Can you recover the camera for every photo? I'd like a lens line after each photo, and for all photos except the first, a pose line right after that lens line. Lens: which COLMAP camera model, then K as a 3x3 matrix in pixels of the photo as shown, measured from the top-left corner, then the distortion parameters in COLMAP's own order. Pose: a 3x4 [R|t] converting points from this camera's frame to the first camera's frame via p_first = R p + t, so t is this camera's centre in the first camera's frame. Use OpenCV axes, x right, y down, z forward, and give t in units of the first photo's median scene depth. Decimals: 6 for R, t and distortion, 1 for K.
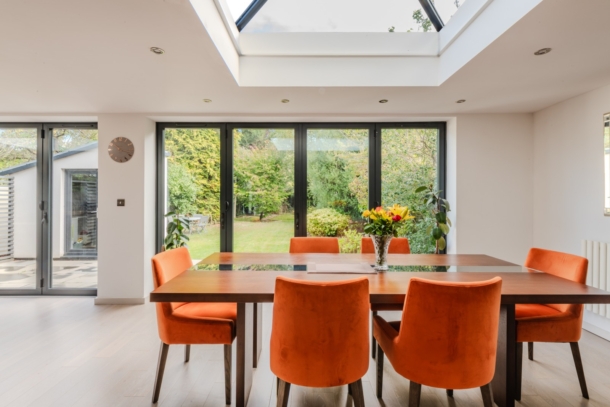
lens RADIAL K [[288.7, 0, 304.0], [0, 288.7, 202.2], [0, 0, 1]] dist [-0.000356, -0.000667]
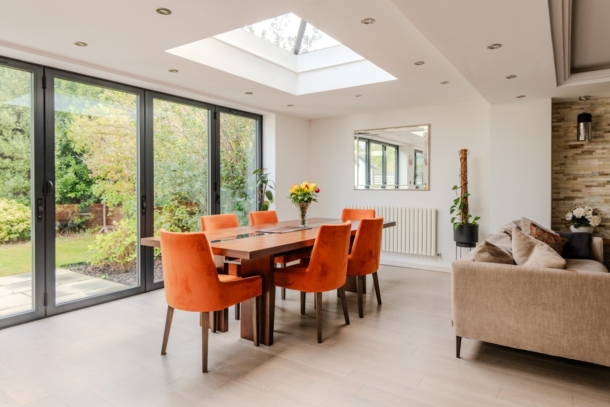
lens RADIAL K [[375.1, 0, 332.1], [0, 375.1, 191.3], [0, 0, 1]] dist [-0.001164, 0.000435]
pose [[0.534982, -0.012012, 0.844778, -0.610479], [0.004803, 0.999926, 0.011177, 0.006887], [-0.844850, -0.001922, 0.535000, -0.025218]]
